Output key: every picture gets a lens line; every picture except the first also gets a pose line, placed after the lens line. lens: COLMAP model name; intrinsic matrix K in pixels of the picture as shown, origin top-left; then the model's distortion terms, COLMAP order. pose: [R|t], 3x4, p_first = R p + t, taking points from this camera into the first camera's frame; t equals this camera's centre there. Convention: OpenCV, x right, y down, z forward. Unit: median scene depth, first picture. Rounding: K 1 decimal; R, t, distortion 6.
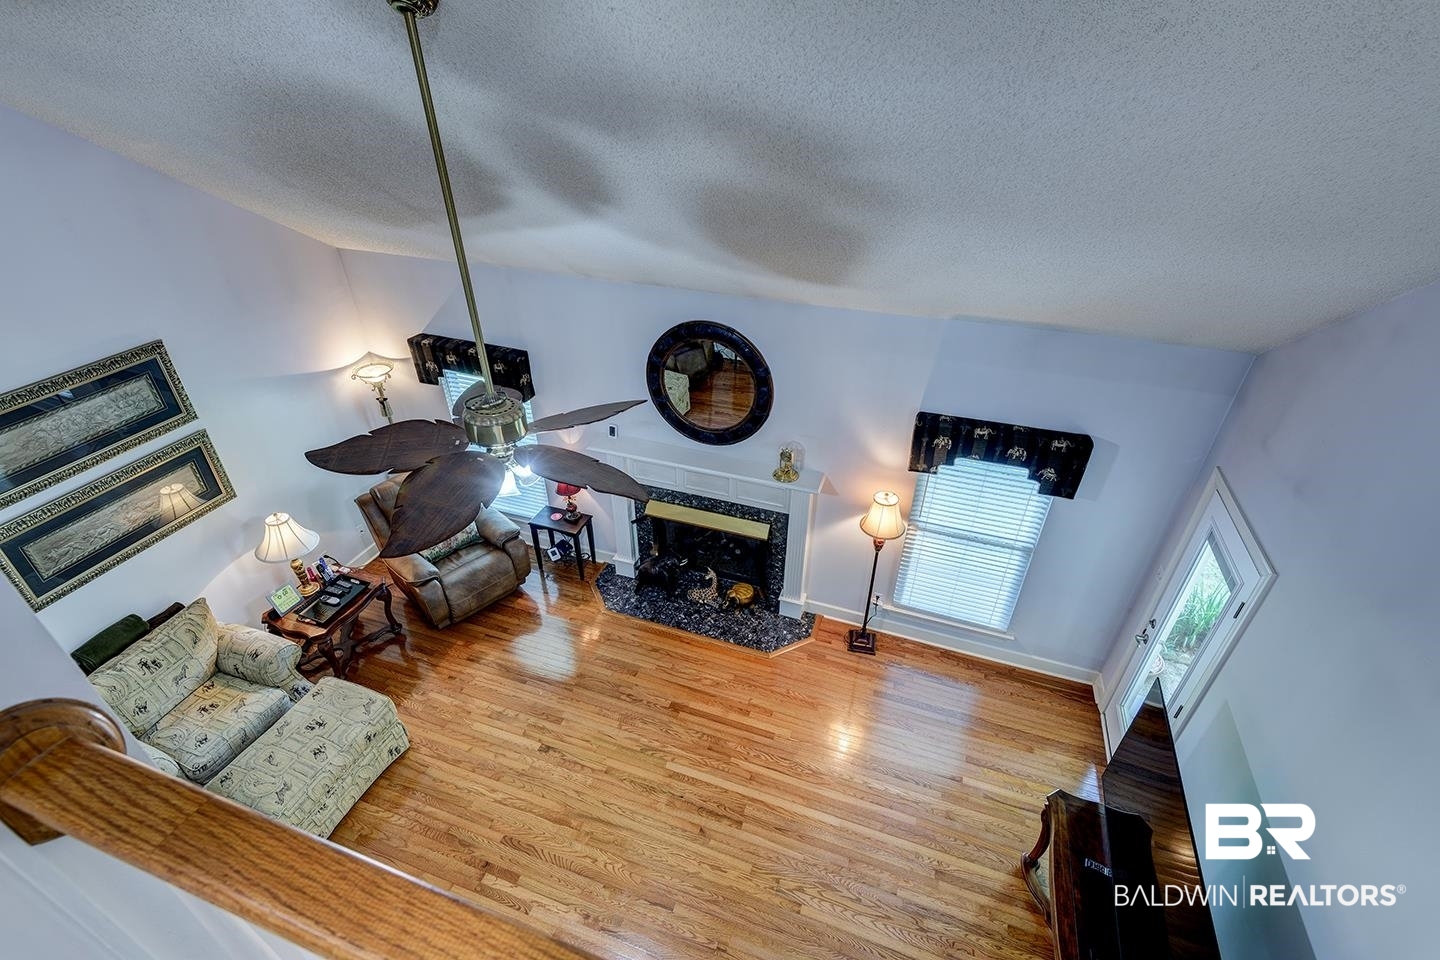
lens RADIAL K [[647.8, 0, 722.4], [0, 647.8, 475.5], [0, 0, 1]] dist [0.020220, -0.013278]
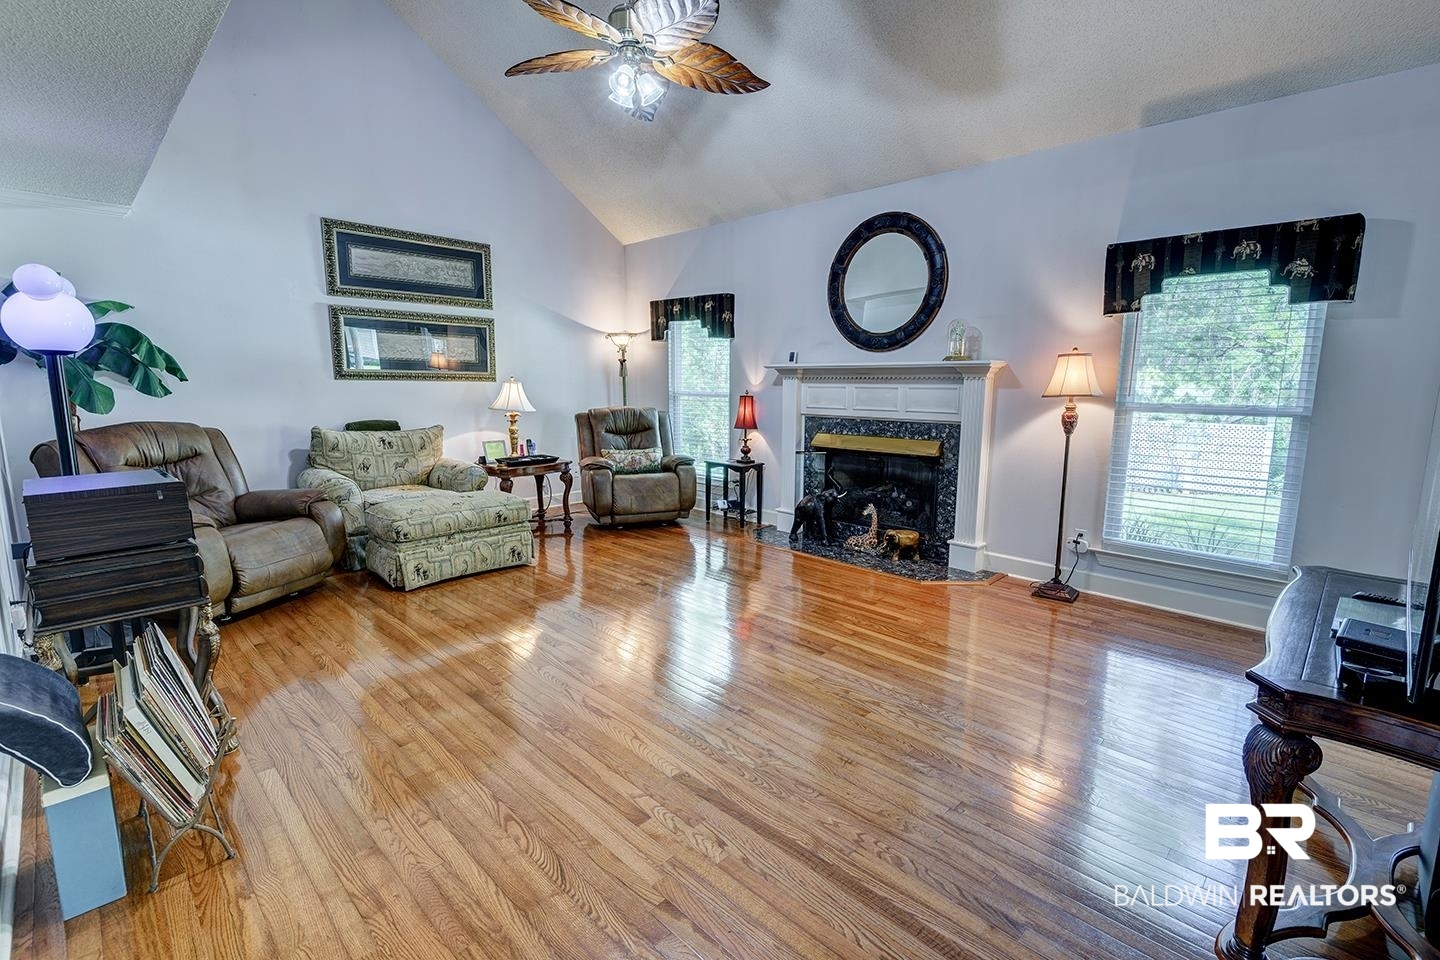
lens RADIAL K [[647.8, 0, 721.4], [0, 647.8, 480.5], [0, 0, 1]] dist [0.020220, -0.013278]
pose [[0.902842, 0.068253, -0.424522, 0.194801], [-0.239018, 0.900384, -0.363566, 0.554054], [0.357418, 0.429710, 0.829217, 0.196702]]
